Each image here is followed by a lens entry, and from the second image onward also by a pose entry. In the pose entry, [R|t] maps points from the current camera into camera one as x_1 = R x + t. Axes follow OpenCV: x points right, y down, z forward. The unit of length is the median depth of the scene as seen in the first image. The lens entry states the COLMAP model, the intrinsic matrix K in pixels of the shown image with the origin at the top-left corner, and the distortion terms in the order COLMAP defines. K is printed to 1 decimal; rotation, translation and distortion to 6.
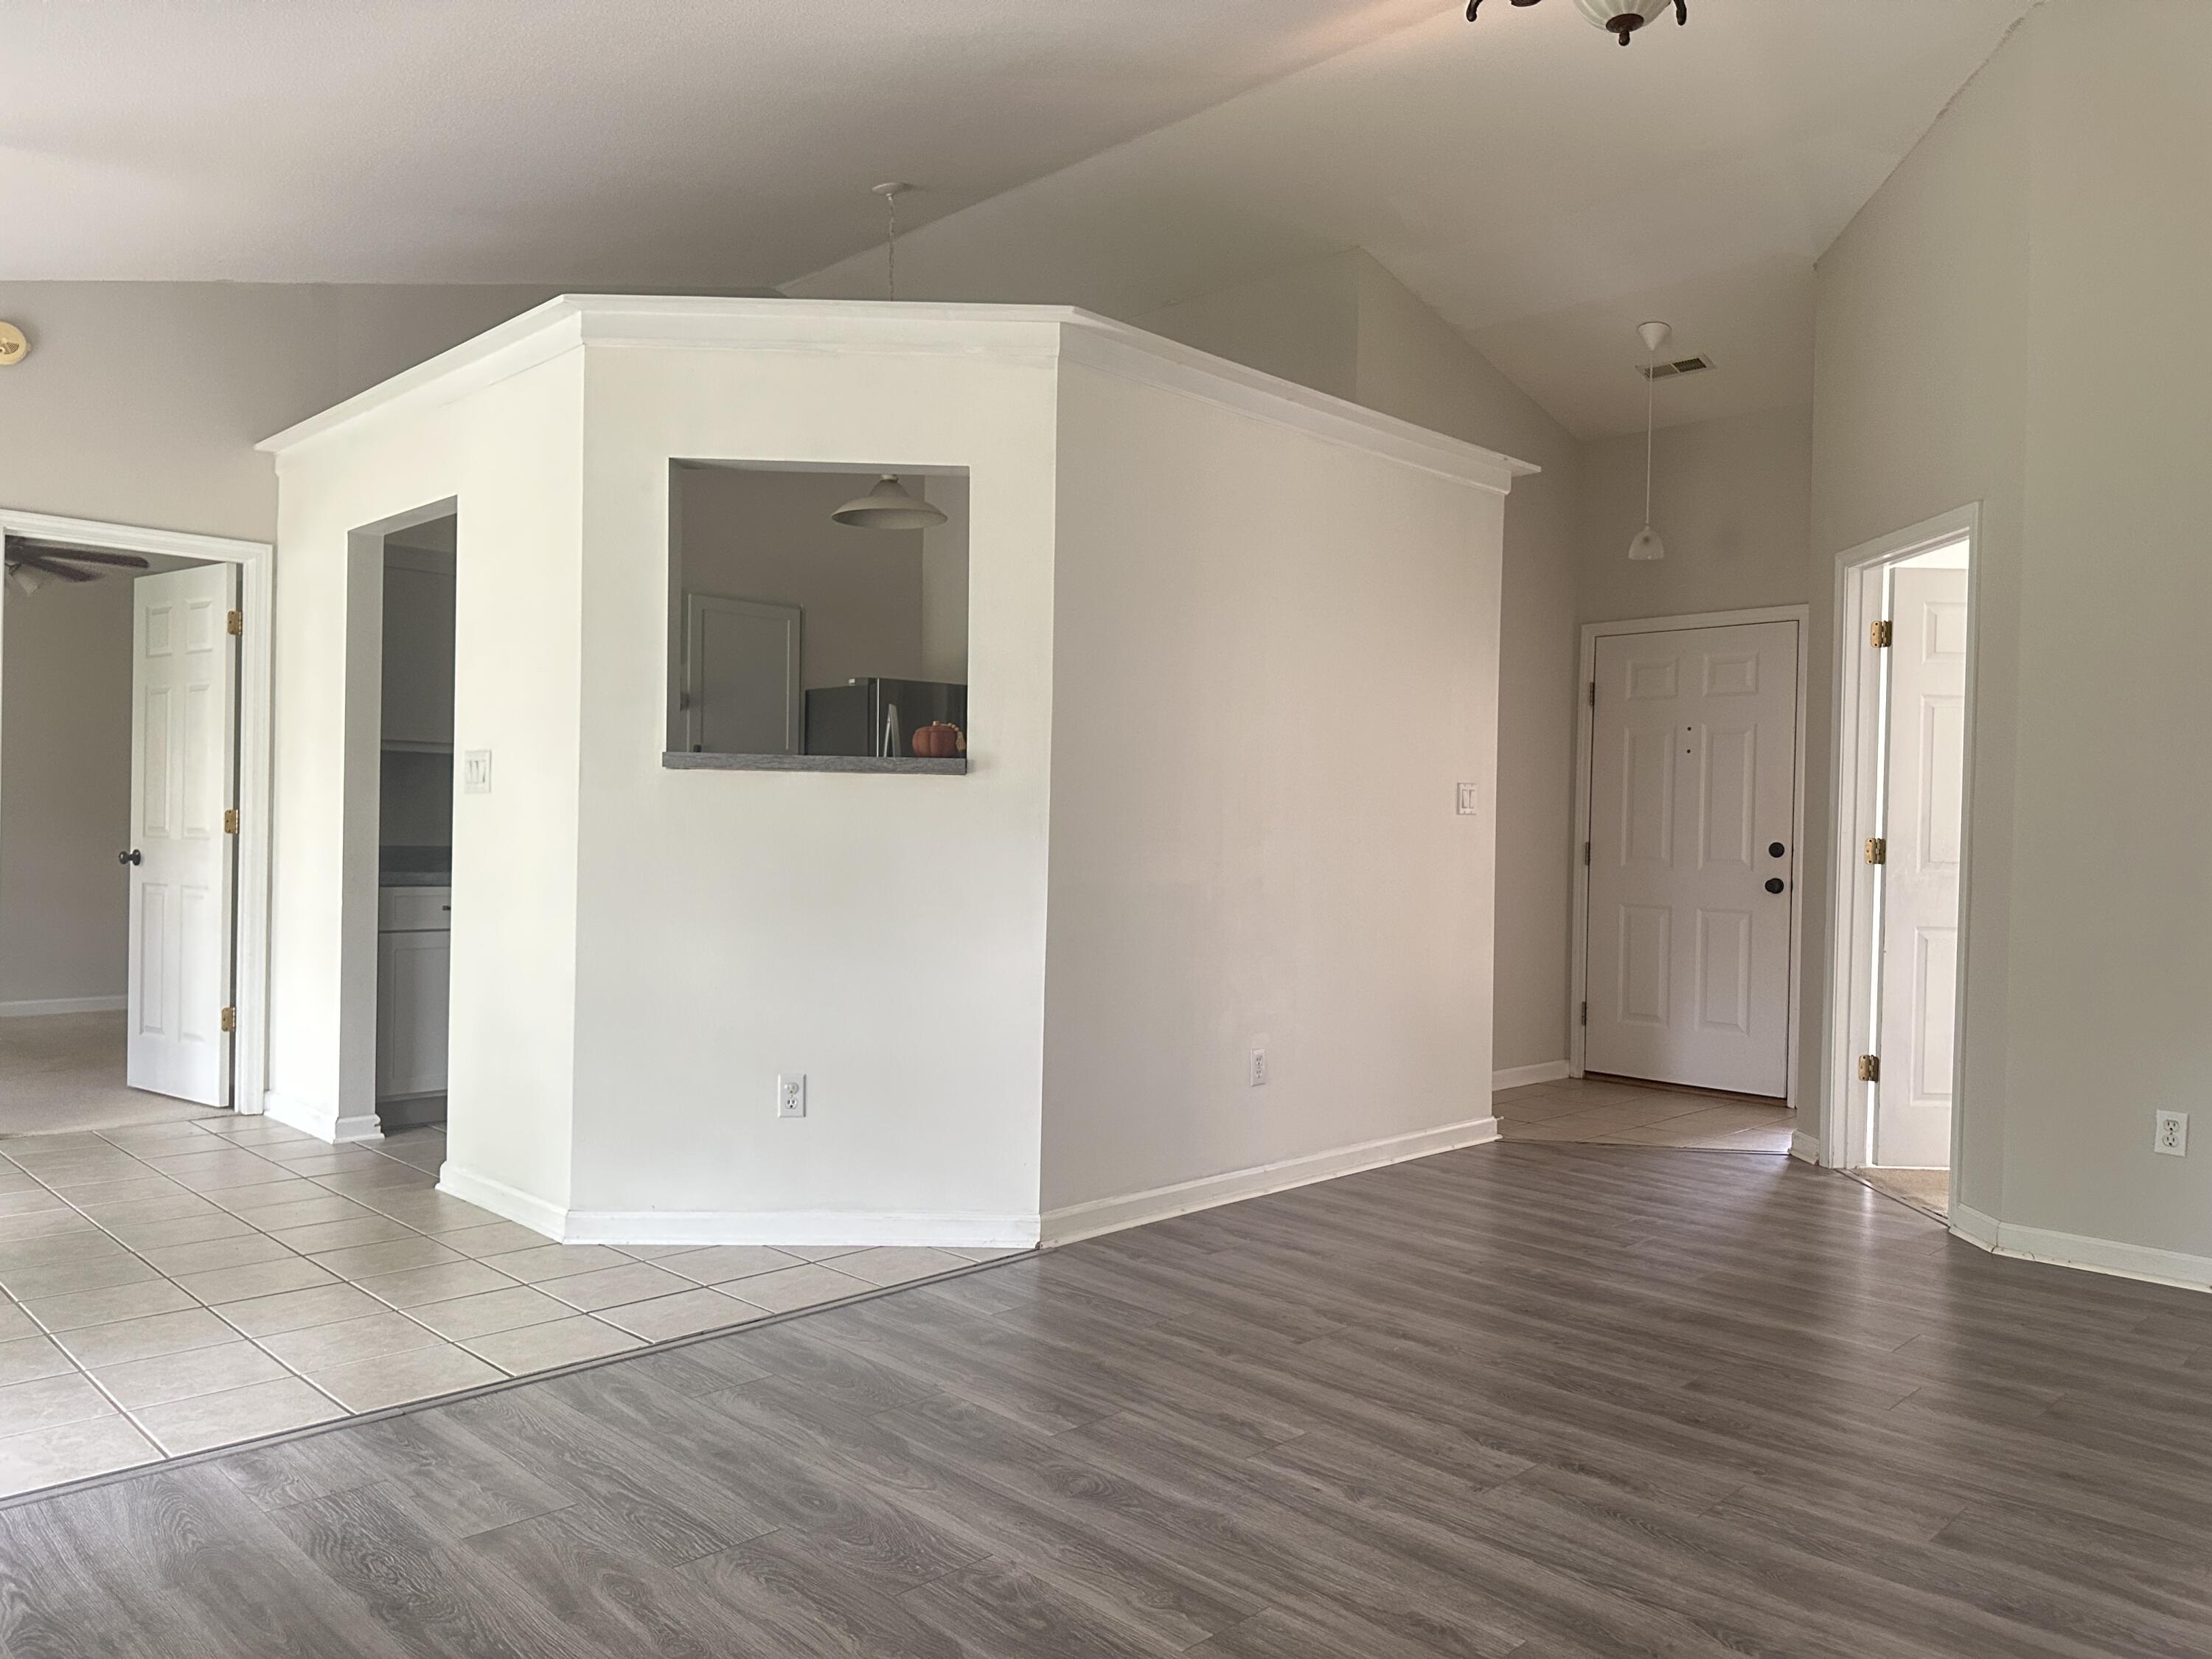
lens RADIAL K [[1559.7, 0, 1112.9], [0, 1559.7, 836.9], [0, 0, 1]] dist [-0.007958, -0.006056]
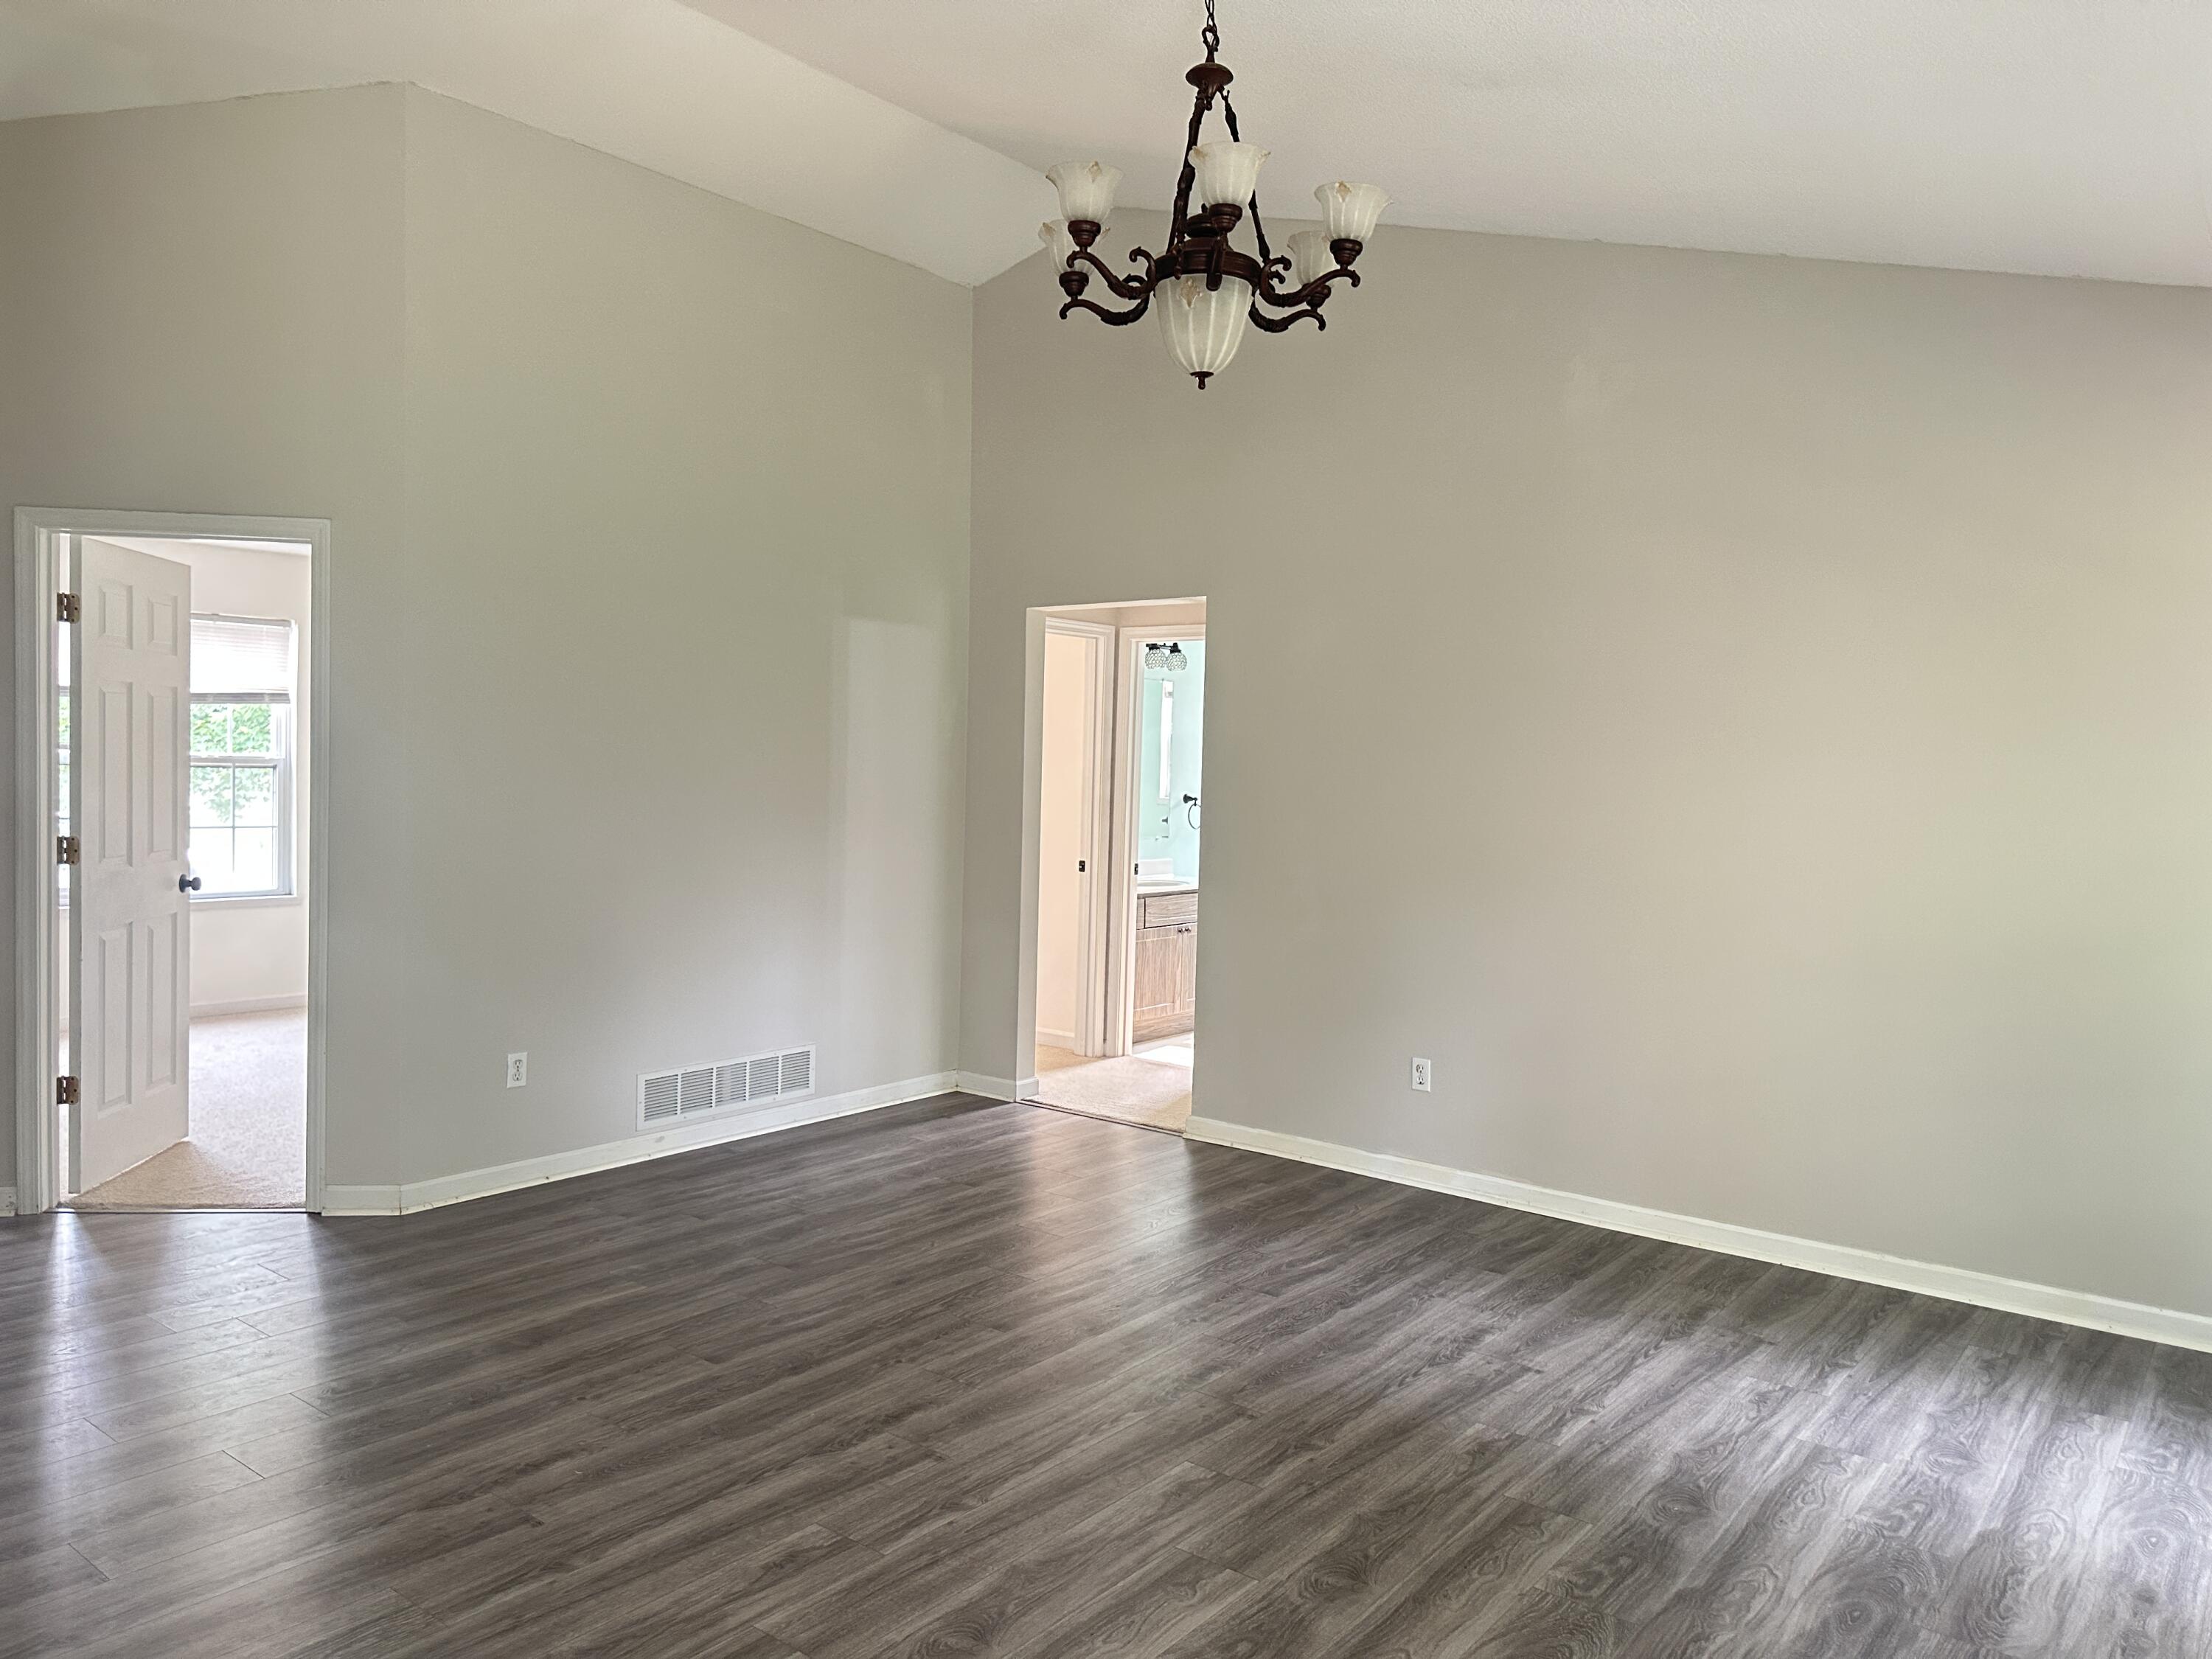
lens RADIAL K [[1559.7, 0, 1112.9], [0, 1559.7, 836.9], [0, 0, 1]] dist [-0.007958, -0.006056]
pose [[-0.130363, -0.072734, 0.988795, -0.764677], [-0.021828, 0.997274, 0.070480, -0.121485], [-0.991226, -0.012395, -0.131596, 0.836811]]
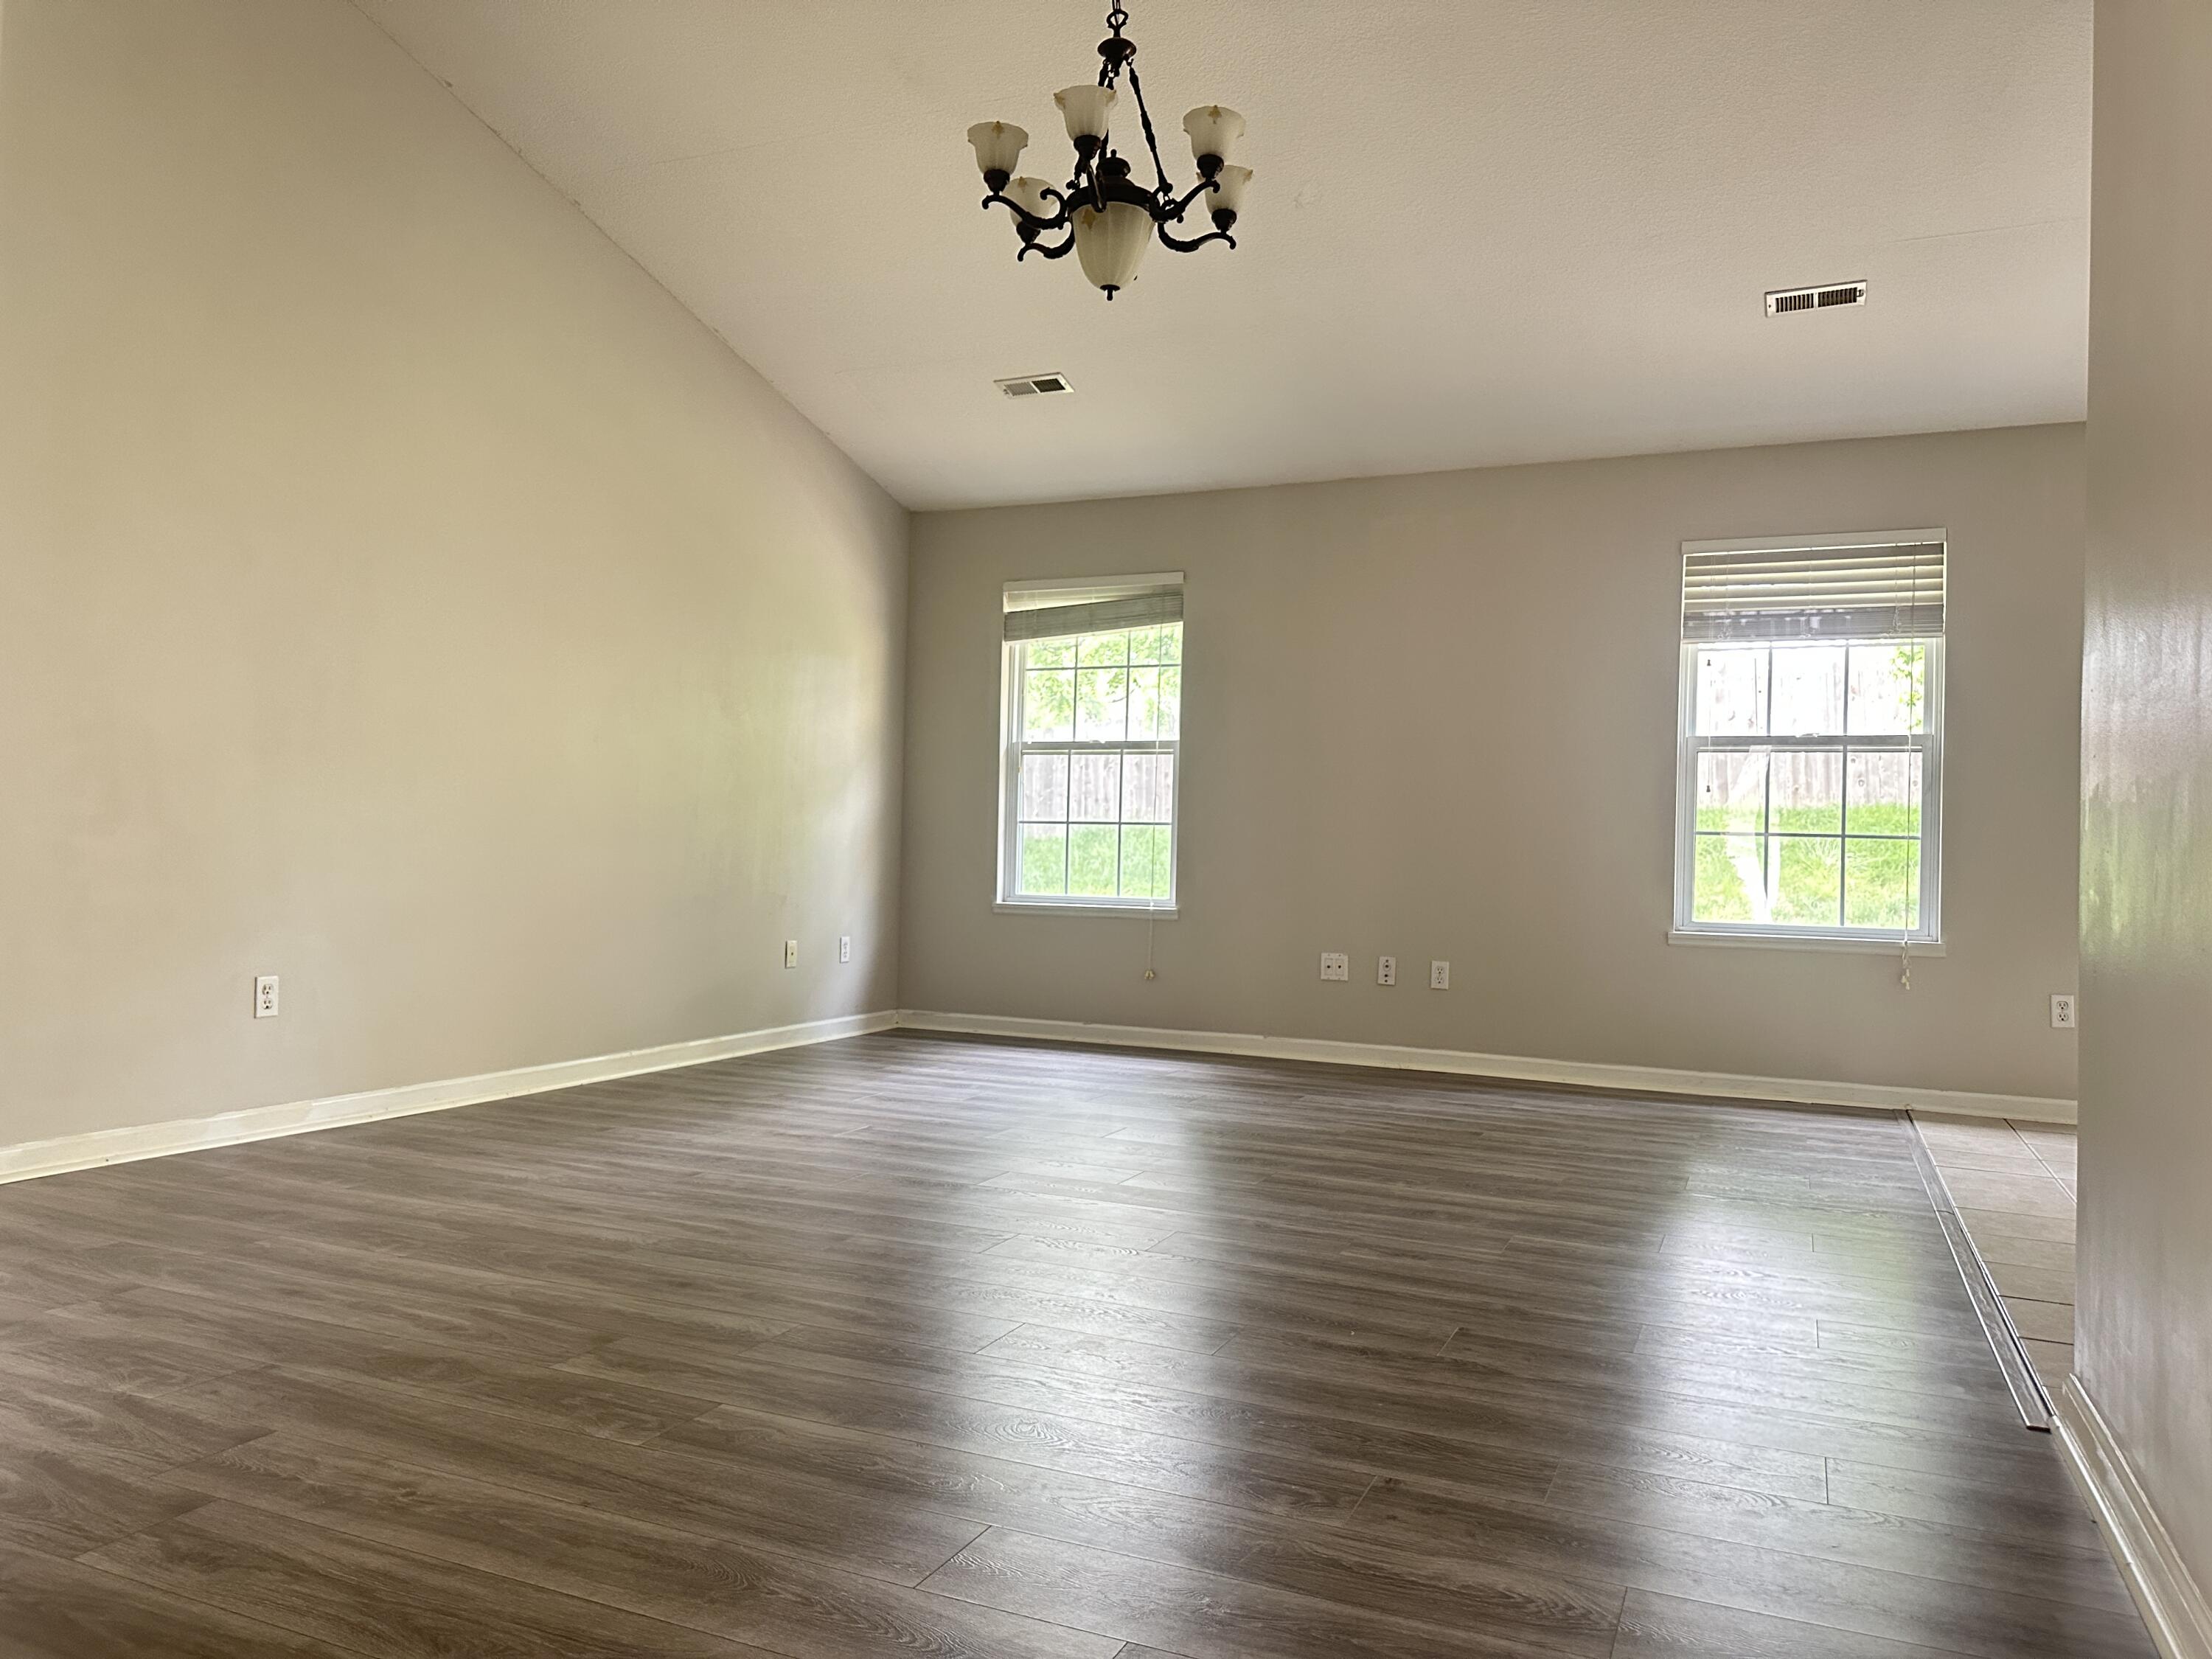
lens RADIAL K [[1559.7, 0, 1112.9], [0, 1559.7, 836.9], [0, 0, 1]] dist [-0.007958, -0.006056]
pose [[-0.928897, -0.046895, -0.367357, 0.627038], [-0.046138, 0.998876, -0.010847, 0.086262], [0.367453, 0.006873, -0.930017, 1.760208]]
